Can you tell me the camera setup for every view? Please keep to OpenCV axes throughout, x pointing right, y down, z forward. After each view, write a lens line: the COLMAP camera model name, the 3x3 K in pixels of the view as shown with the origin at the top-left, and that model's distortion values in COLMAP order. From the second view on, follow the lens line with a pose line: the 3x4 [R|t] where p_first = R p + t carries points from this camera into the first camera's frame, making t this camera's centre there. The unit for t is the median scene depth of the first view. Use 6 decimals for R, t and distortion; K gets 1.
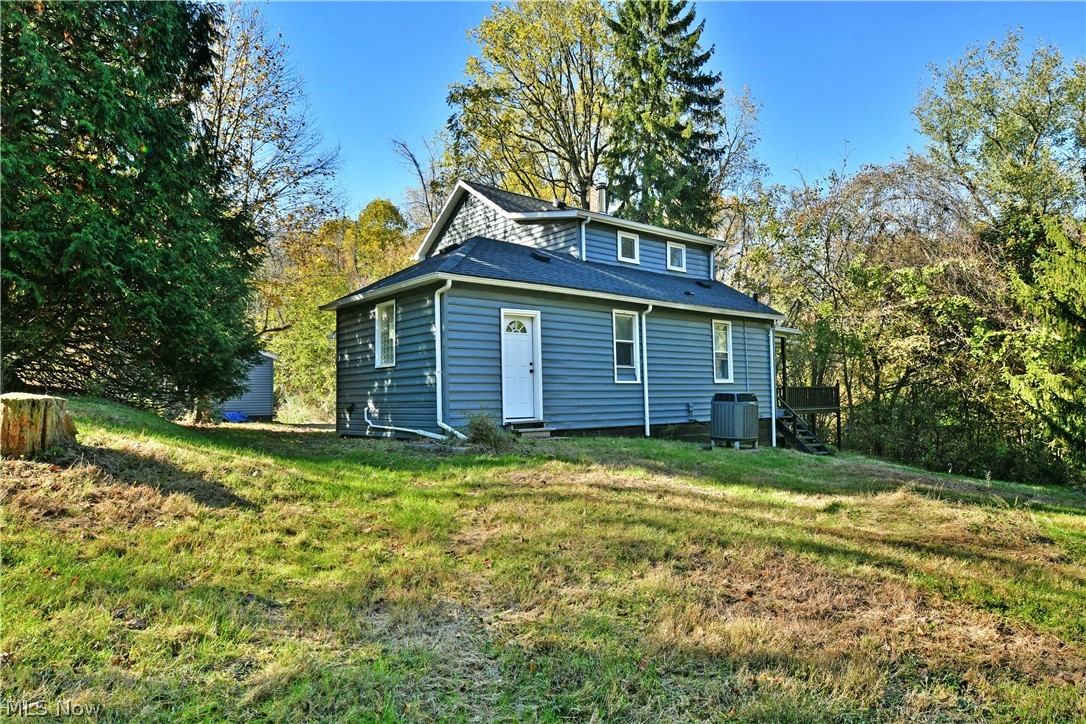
lens RADIAL K [[664.9, 0, 540.5], [0, 664.9, 361.8], [0, 0, 1]] dist [-0.014547, -0.002679]
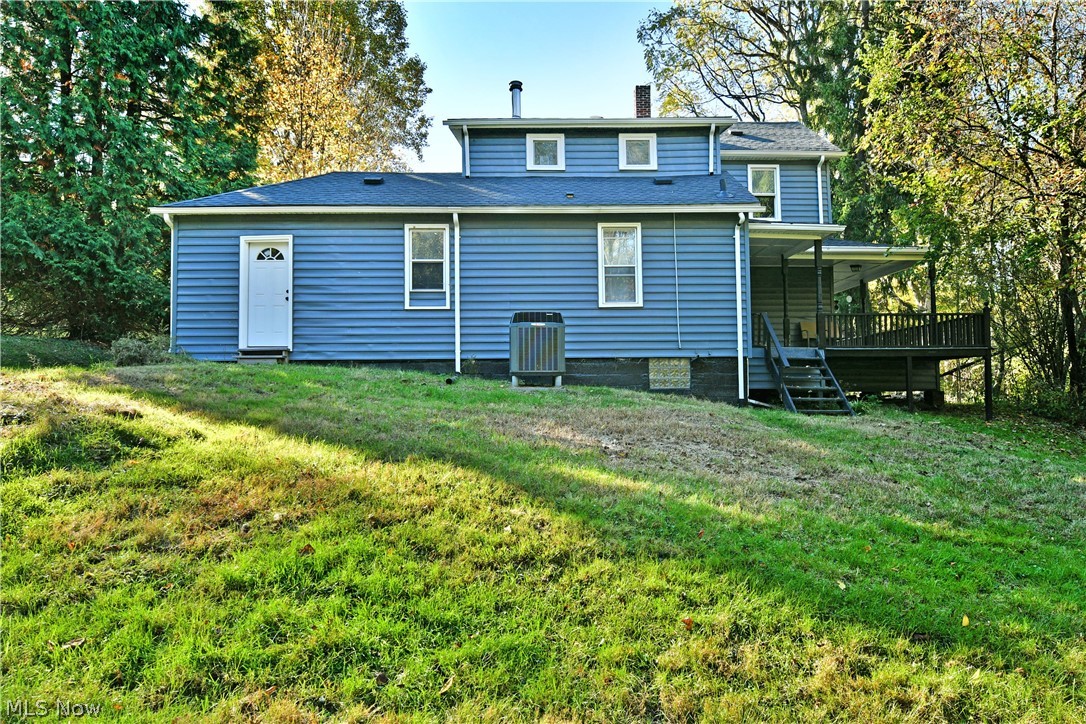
lens RADIAL K [[664.9, 0, 540.5], [0, 664.9, 361.8], [0, 0, 1]] dist [-0.014547, -0.002679]
pose [[0.781446, -0.016815, -0.623746, 0.759683], [0.032291, 0.999387, 0.013514, 0.091015], [0.623136, -0.030702, 0.781510, 0.415373]]
